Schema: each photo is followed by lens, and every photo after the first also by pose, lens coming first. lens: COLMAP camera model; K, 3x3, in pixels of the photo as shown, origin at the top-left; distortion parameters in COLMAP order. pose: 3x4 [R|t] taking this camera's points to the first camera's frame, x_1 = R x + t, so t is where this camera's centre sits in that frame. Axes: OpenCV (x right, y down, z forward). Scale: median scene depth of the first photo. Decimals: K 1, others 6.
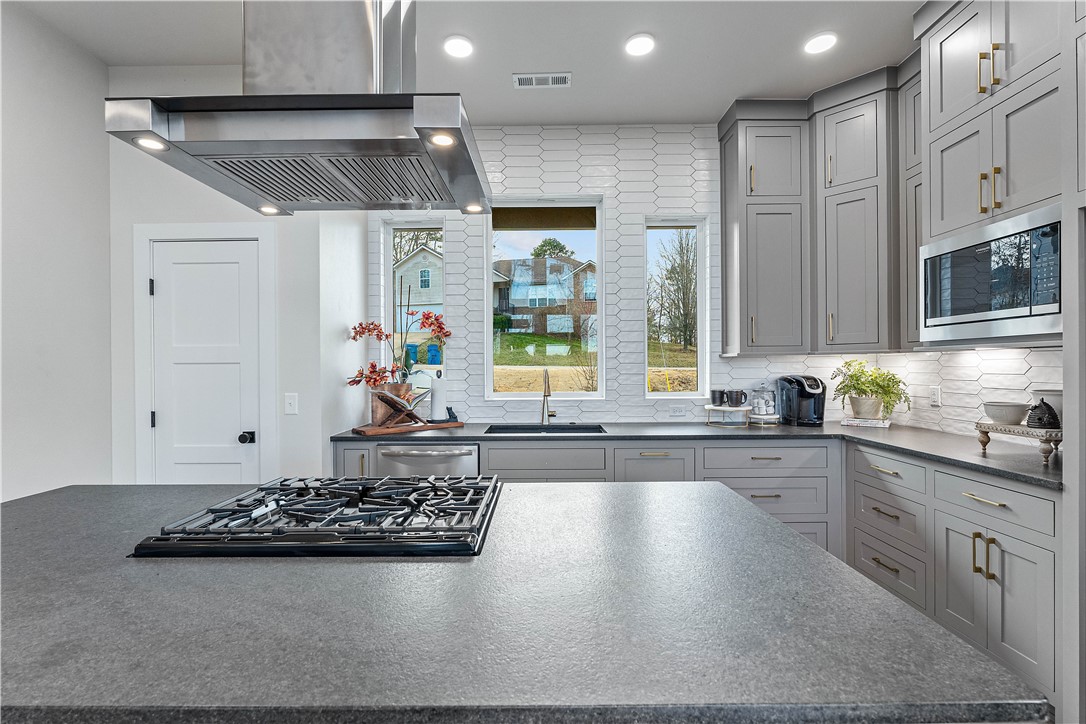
lens RADIAL K [[494.4, 0, 540.1], [0, 494.4, 367.2], [0, 0, 1]] dist [-0.001628, -0.000054]
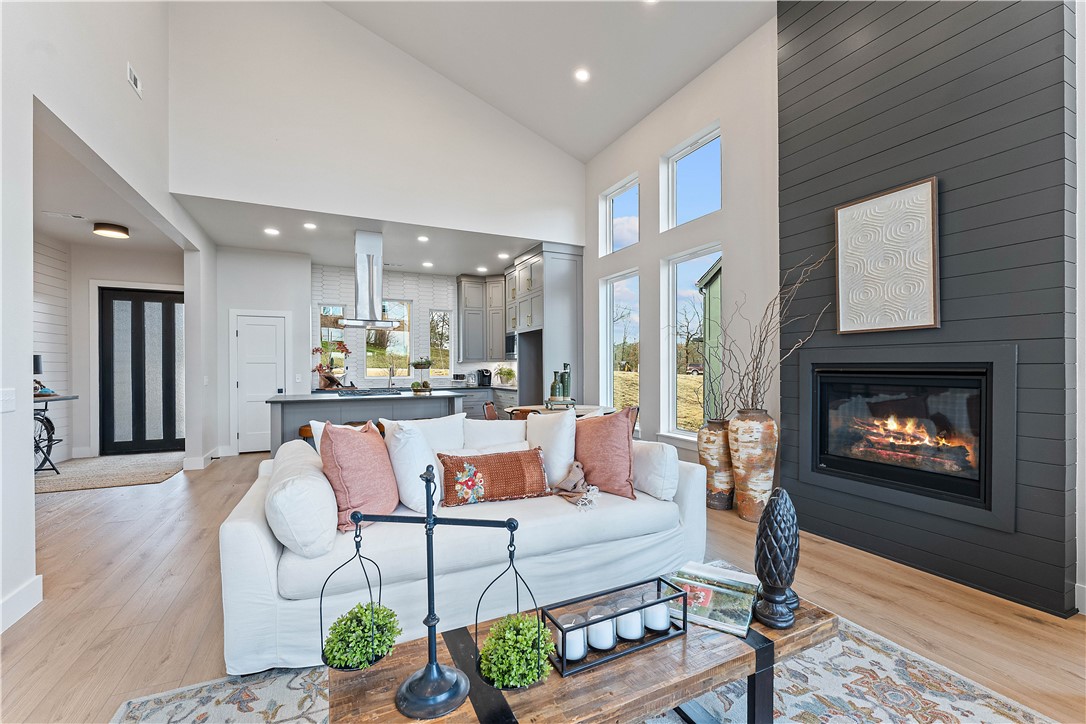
lens RADIAL K [[454.5, 0, 545.1], [0, 454.5, 369.6], [0, 0, 1]] dist [-0.001745, -0.000152]
pose [[0.895977, 0.001427, 0.444098, -0.340397], [-0.000222, 0.999996, -0.002766, 0.028465], [-0.444100, 0.002380, 0.895974, -1.581811]]
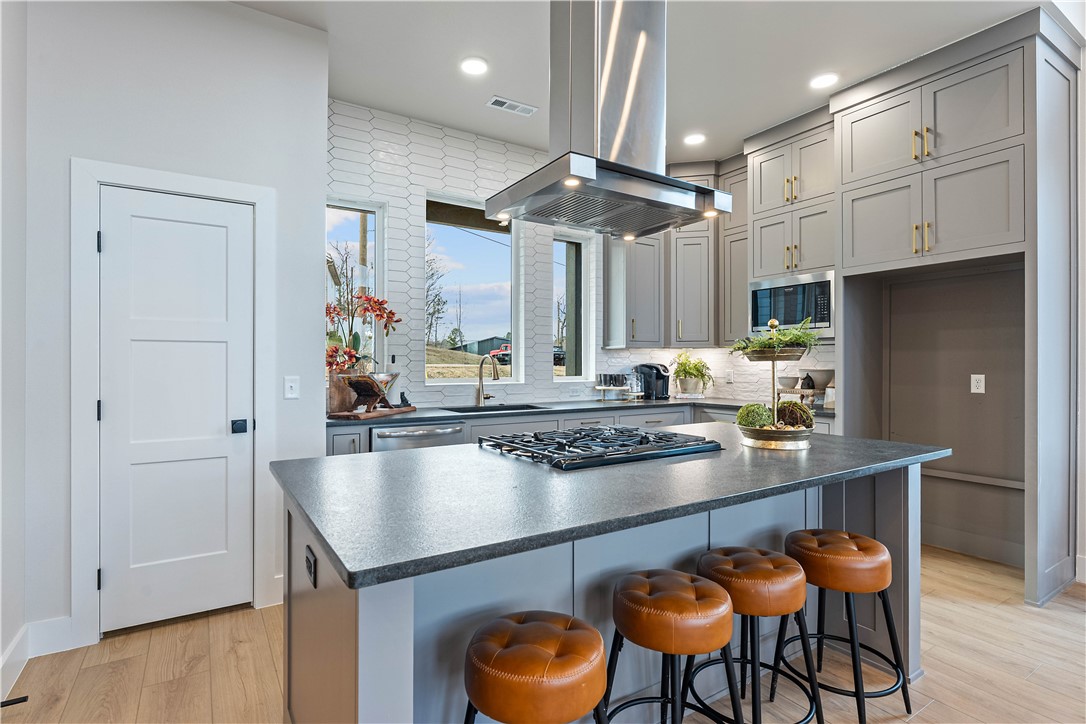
lens RADIAL K [[533.0, 0, 543.0], [0, 533.0, 362.0], [0, 0, 1]] dist [-0.003369, 0.000245]
pose [[0.837366, 0.008617, 0.546574, -0.562301], [-0.005574, 0.999958, -0.007226, 0.026452], [-0.546614, 0.003004, 0.837380, -0.078342]]
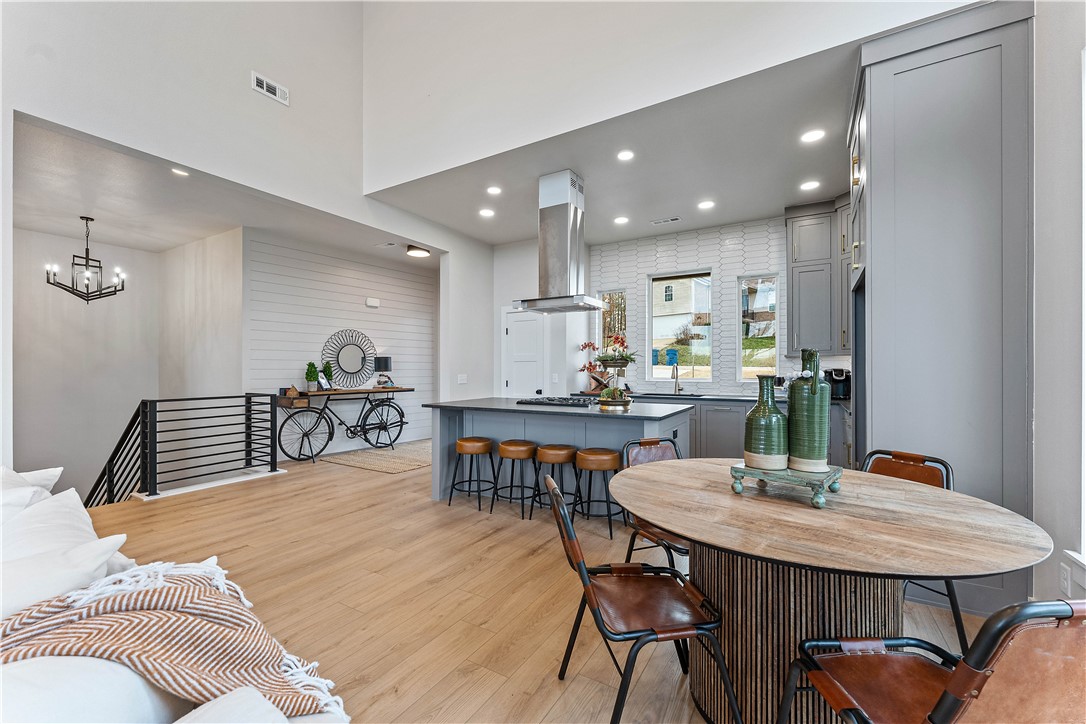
lens RADIAL K [[437.7, 0, 543.4], [0, 437.7, 369.5], [0, 0, 1]] dist [-0.000393, 0.000115]
pose [[0.863319, 0.006013, -0.504623, 0.436015], [-0.006242, 0.999980, 0.001236, 0.024907], [0.504620, 0.002082, 0.863339, -0.723197]]
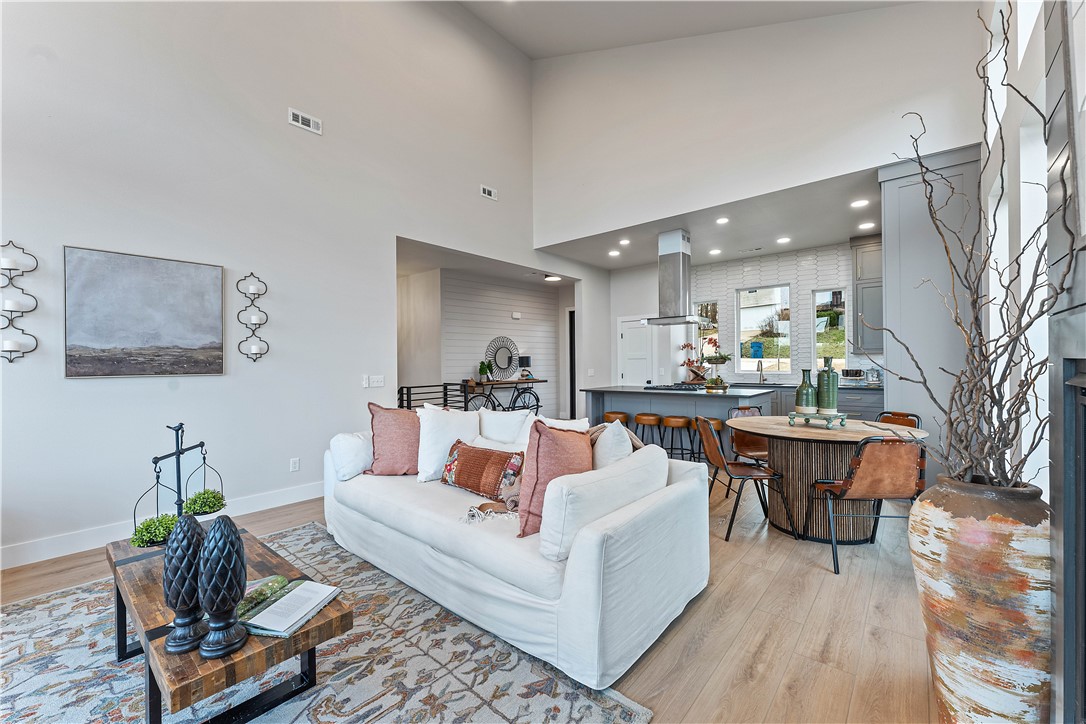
lens RADIAL K [[438.5, 0, 539.9], [0, 438.5, 364.2], [0, 0, 1]] dist [-0.000566, 0.000257]
pose [[0.763561, -0.000408, -0.645735, 0.594746], [0.003720, 0.999986, 0.003767, 0.012050], [0.645725, -0.005278, 0.763552, -1.374911]]
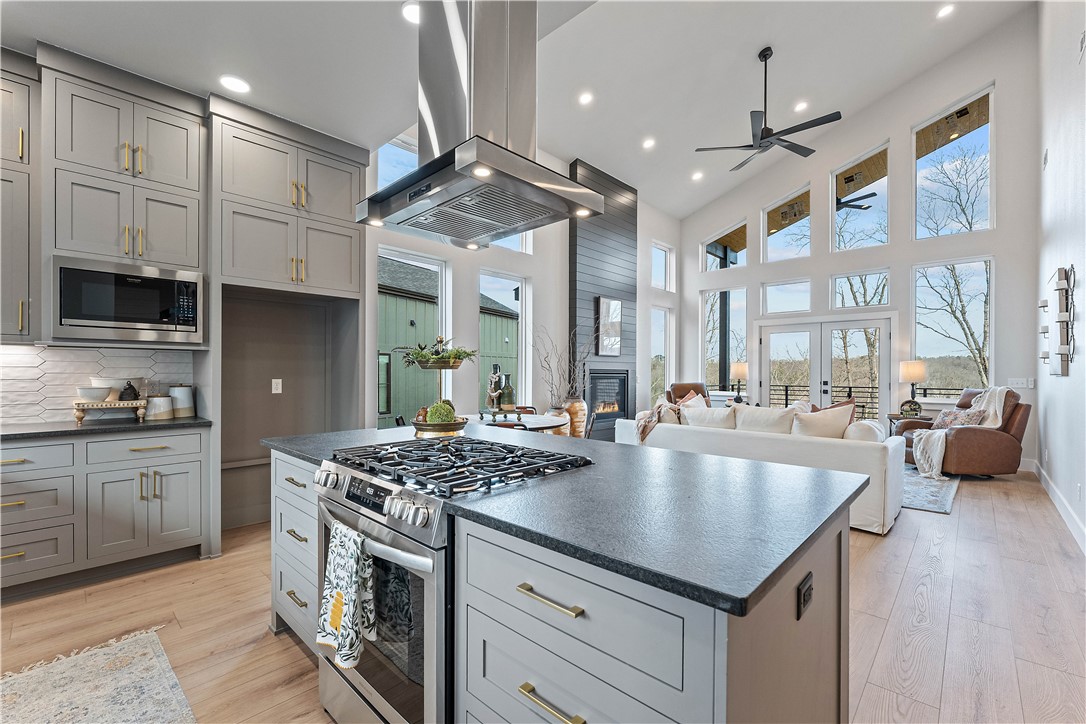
lens RADIAL K [[463.4, 0, 545.0], [0, 463.4, 371.3], [0, 0, 1]] dist [-0.003932, -0.000232]
pose [[-0.735130, 0.005075, 0.677907, -0.580320], [0.003173, 0.999987, -0.004045, 0.025956], [-0.677918, -0.000822, -0.735137, 0.743254]]
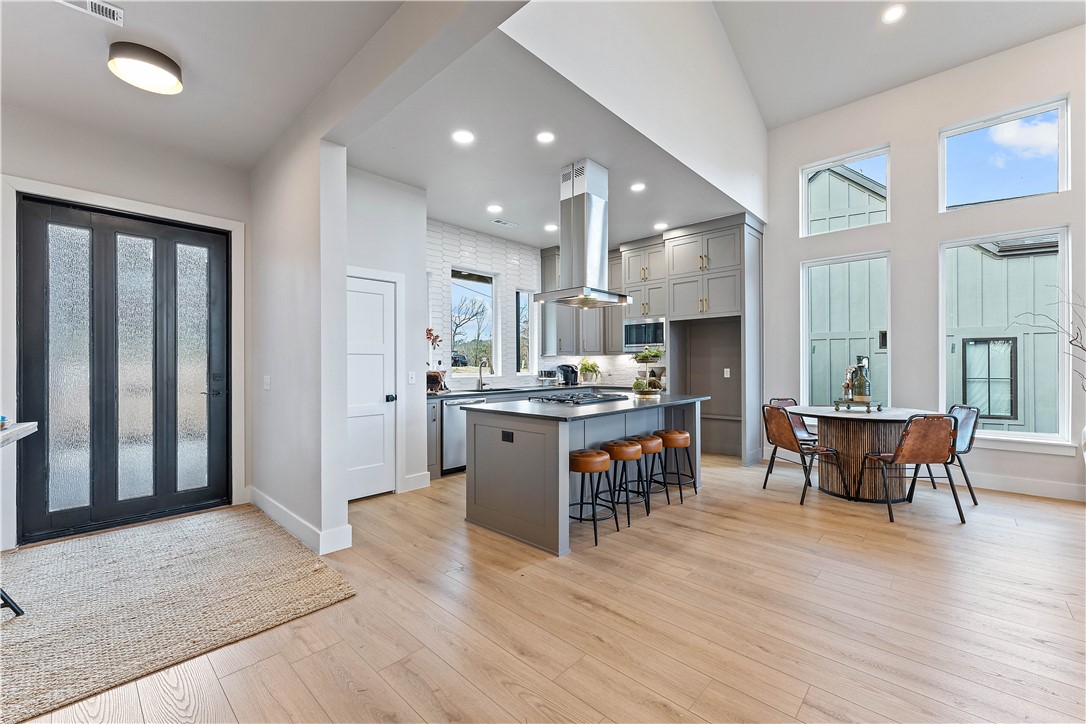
lens RADIAL K [[441.1, 0, 543.0], [0, 441.1, 362.0], [0, 0, 1]] dist [0.005324, 0.000155]
pose [[0.676600, 0.006564, 0.736322, -1.159654], [0.002186, 0.999938, -0.010923, 0.030109], [-0.736348, 0.009000, 0.676543, -0.355312]]
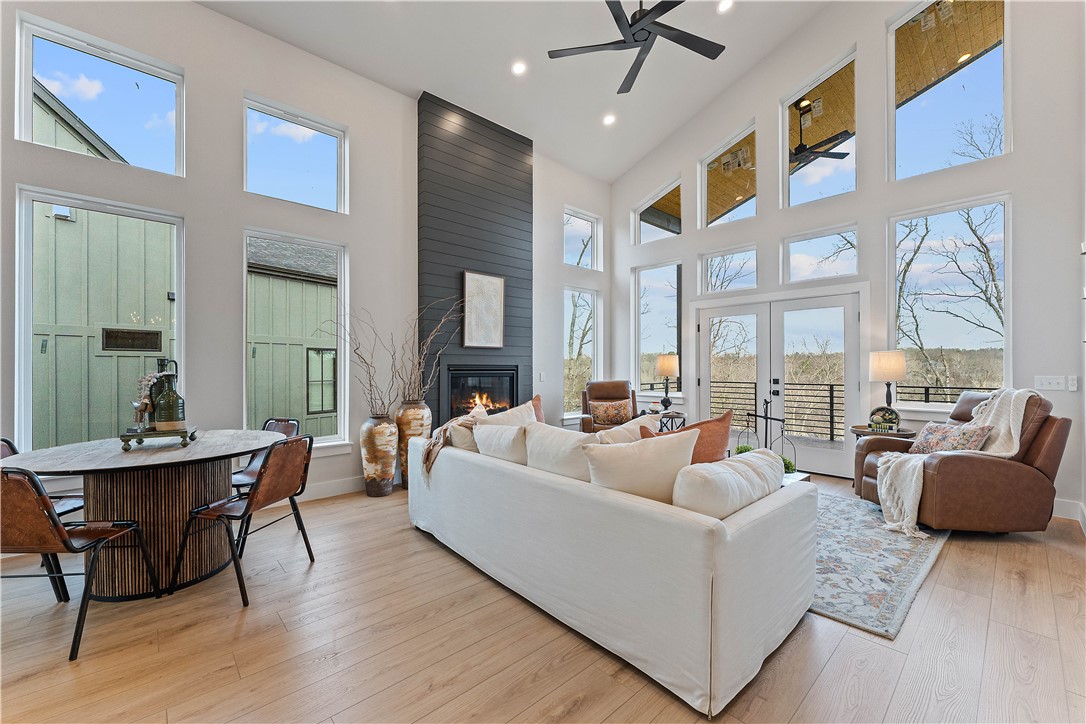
lens RADIAL K [[438.5, 0, 539.9], [0, 438.5, 364.2], [0, 0, 1]] dist [-0.000566, 0.000257]
pose [[-0.677636, 0.010663, 0.735320, -0.657105], [0.007371, 0.999943, -0.007708, 0.021264], [-0.735360, 0.000196, -0.677676, -0.119005]]
